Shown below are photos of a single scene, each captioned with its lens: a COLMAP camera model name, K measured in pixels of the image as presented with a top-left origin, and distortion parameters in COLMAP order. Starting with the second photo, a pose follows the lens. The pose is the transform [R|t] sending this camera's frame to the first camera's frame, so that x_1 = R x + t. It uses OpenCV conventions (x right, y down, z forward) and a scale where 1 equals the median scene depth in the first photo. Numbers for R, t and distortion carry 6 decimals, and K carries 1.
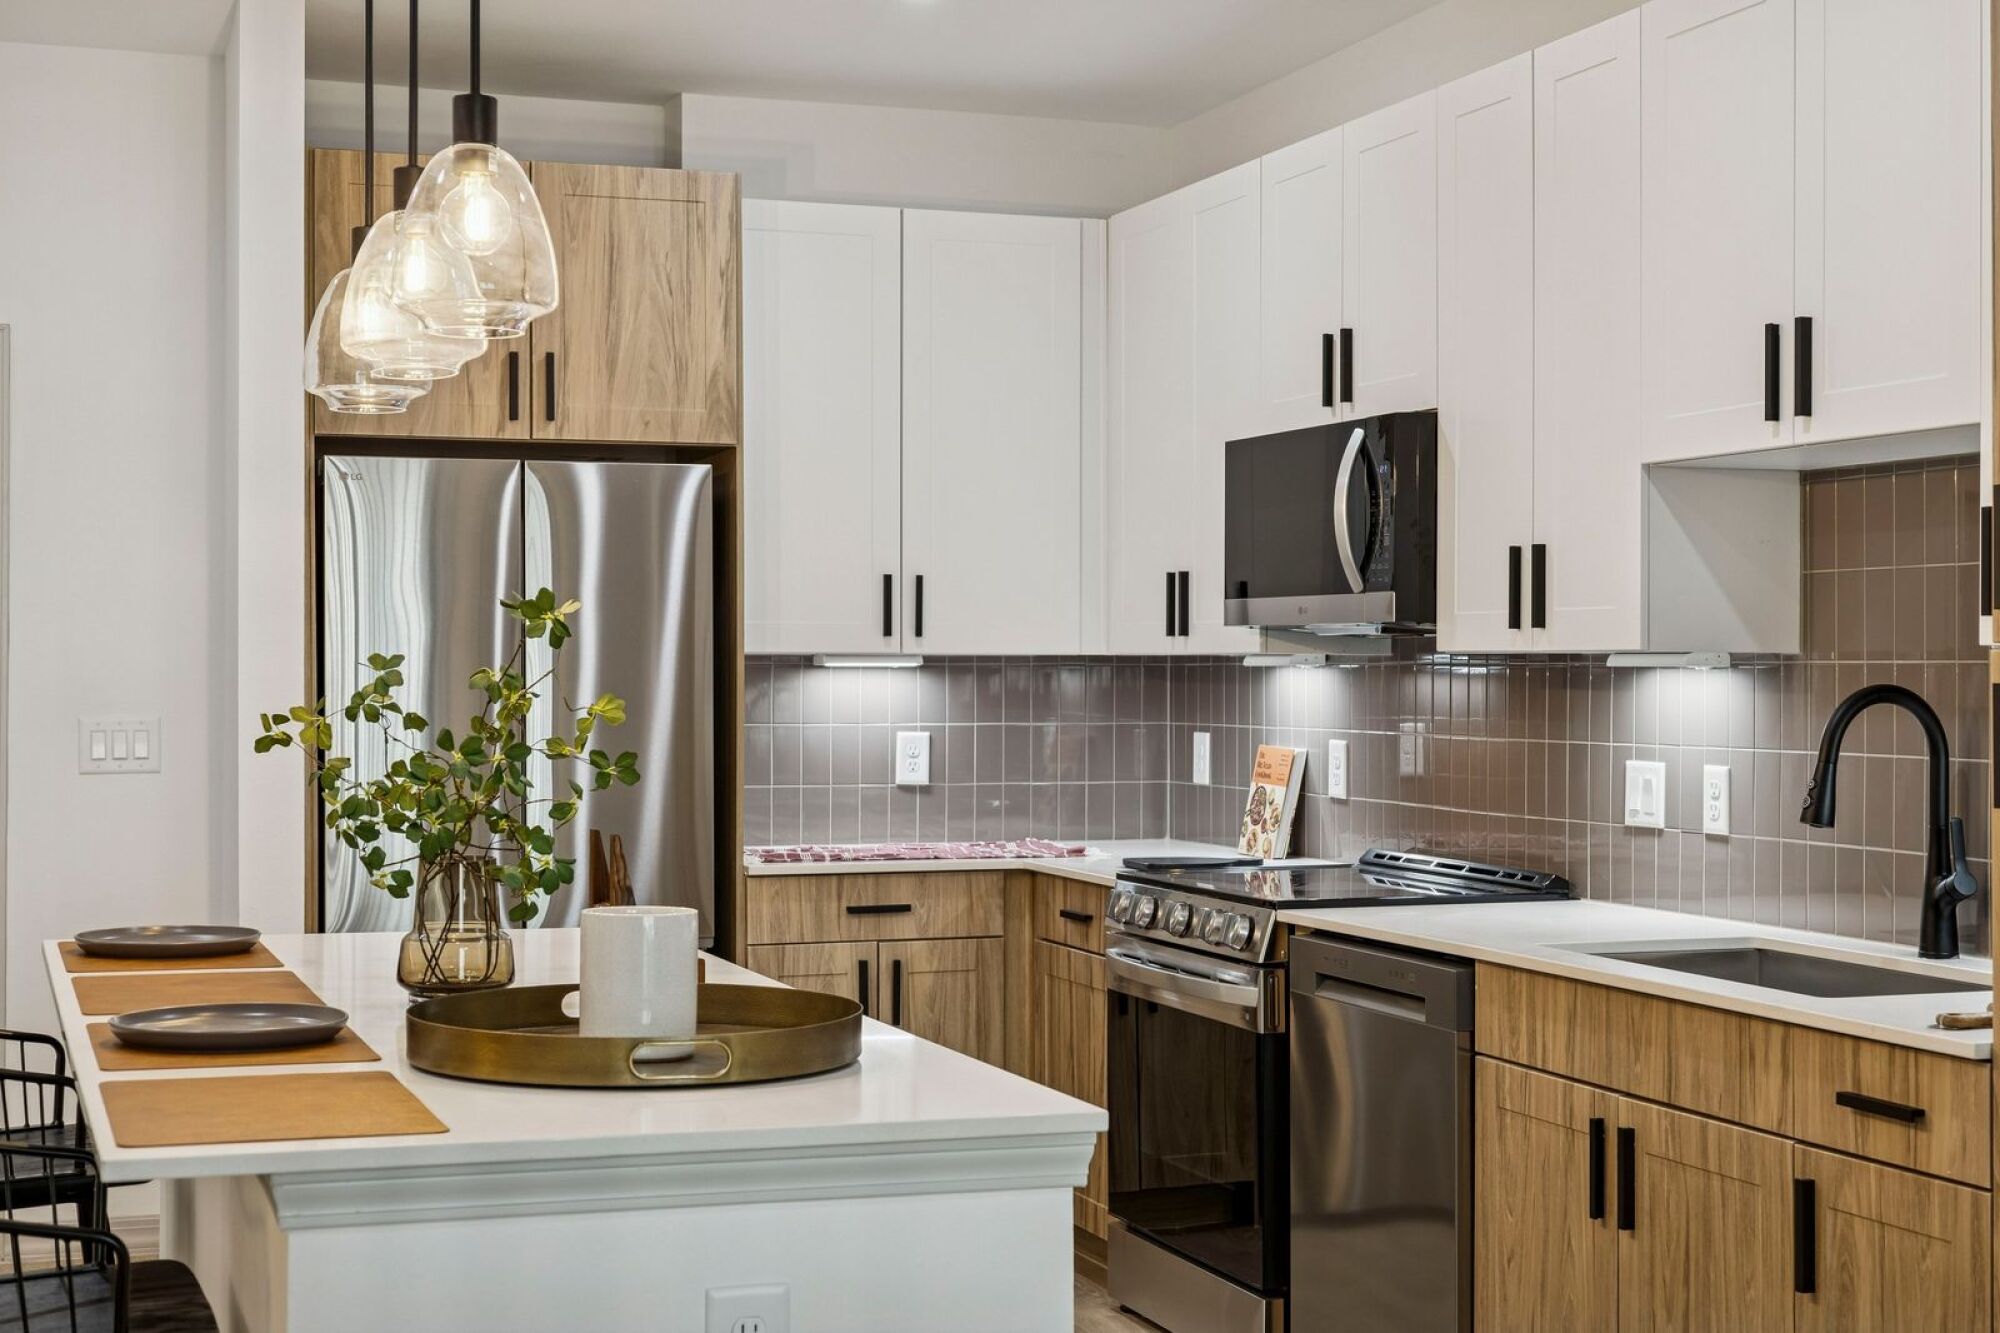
lens RADIAL K [[2731.2, 0, 984.8], [0, 2731.2, 649.2], [0, 0, 1]] dist [0.006595, 0.000000]
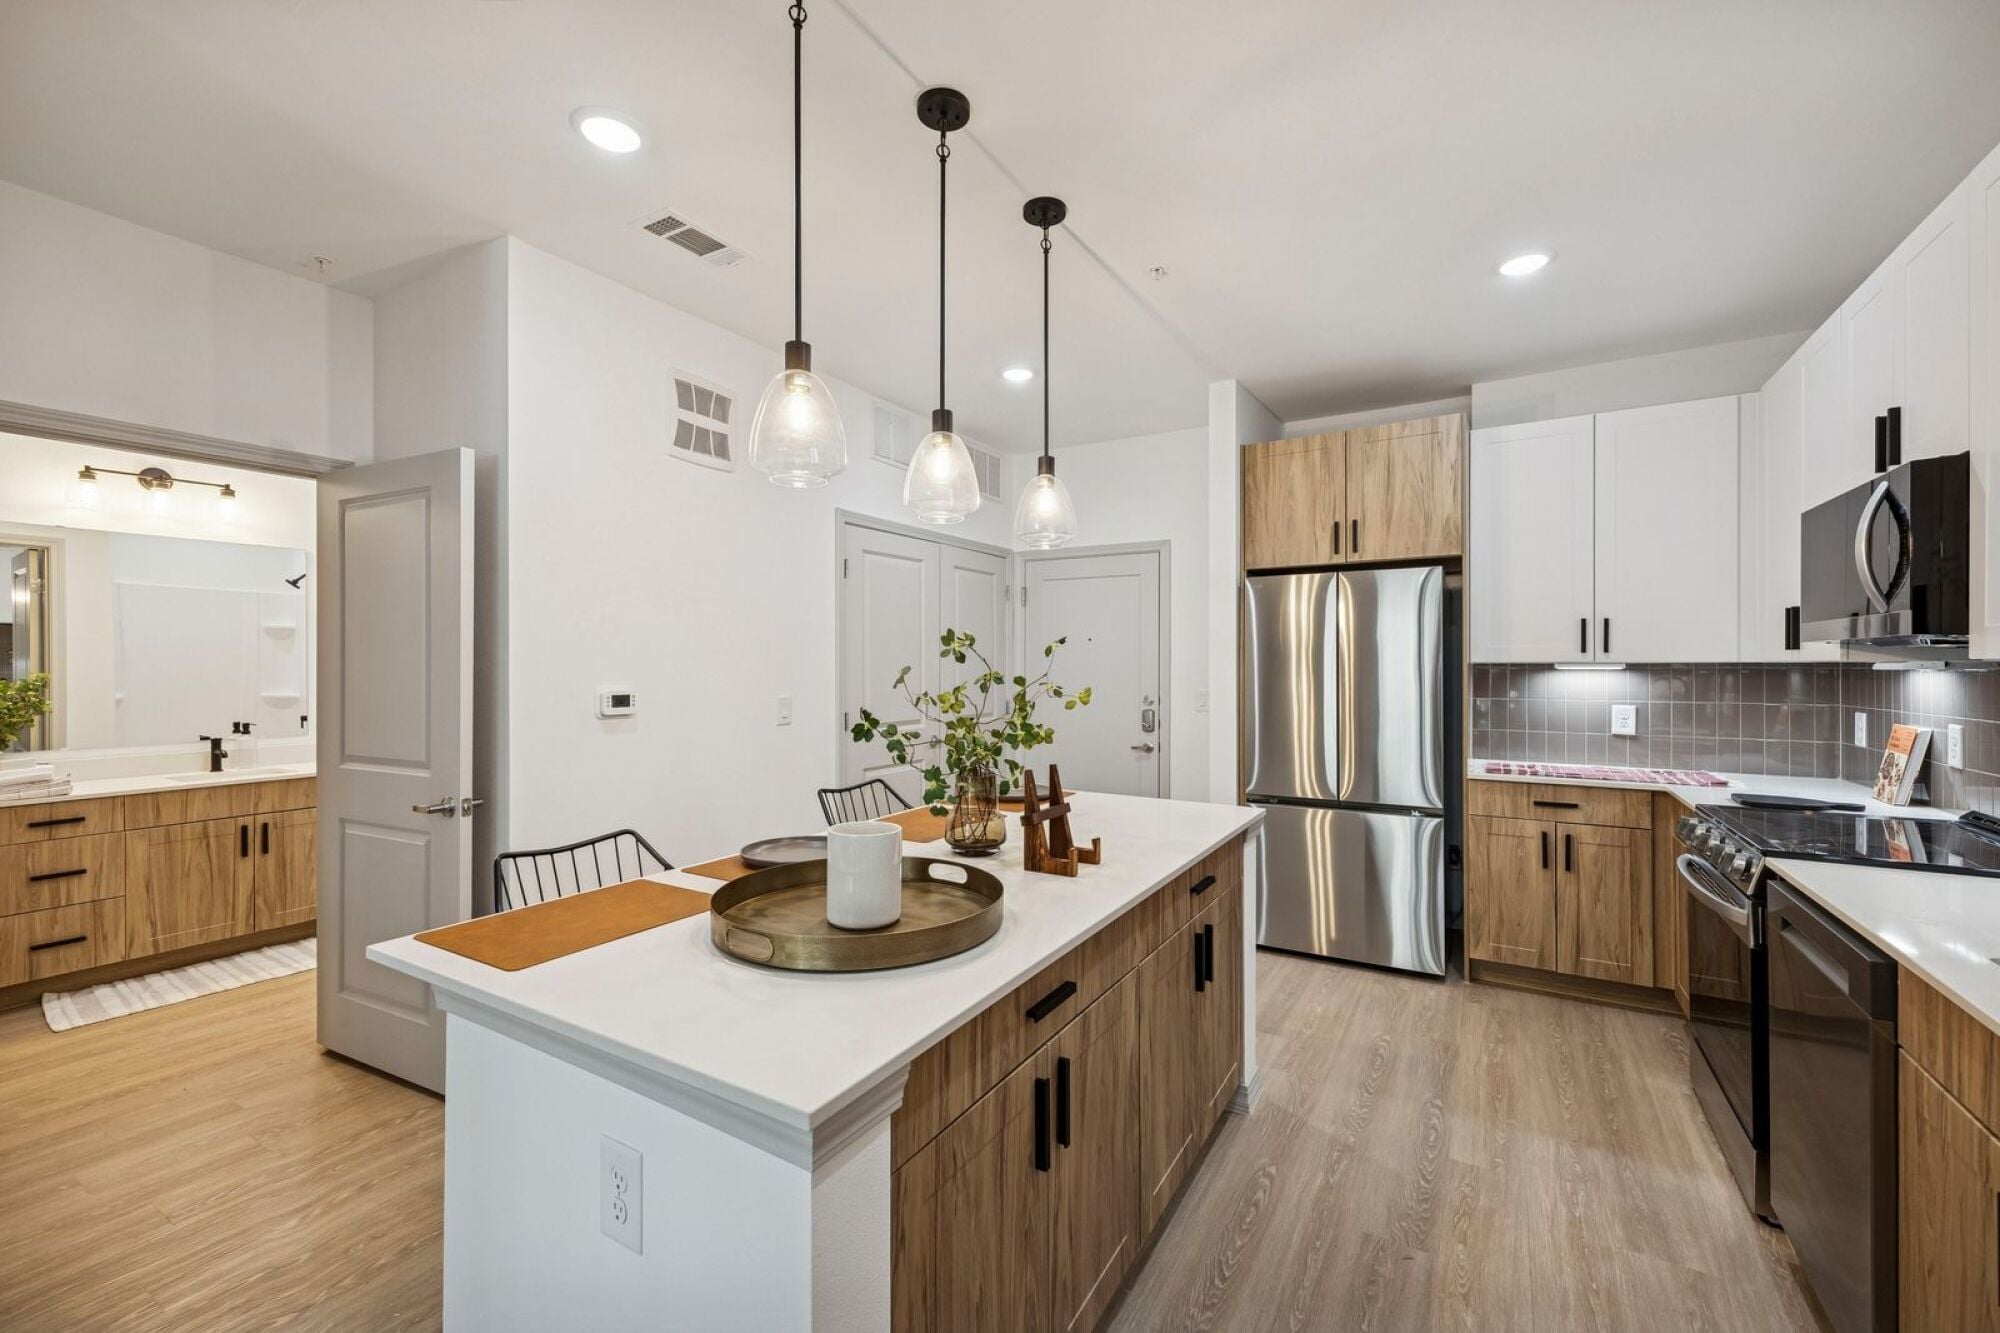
lens RADIAL K [[804.1, 0, 1006.6], [0, 804.1, 672.4], [0, 0, 1]] dist [0.007773, -0.000063]
pose [[0.630066, 0.003707, -0.776533, 0.178759], [0.006670, 0.999926, 0.010185, 0.000283], [0.776513, -0.011597, 0.629995, 0.472215]]
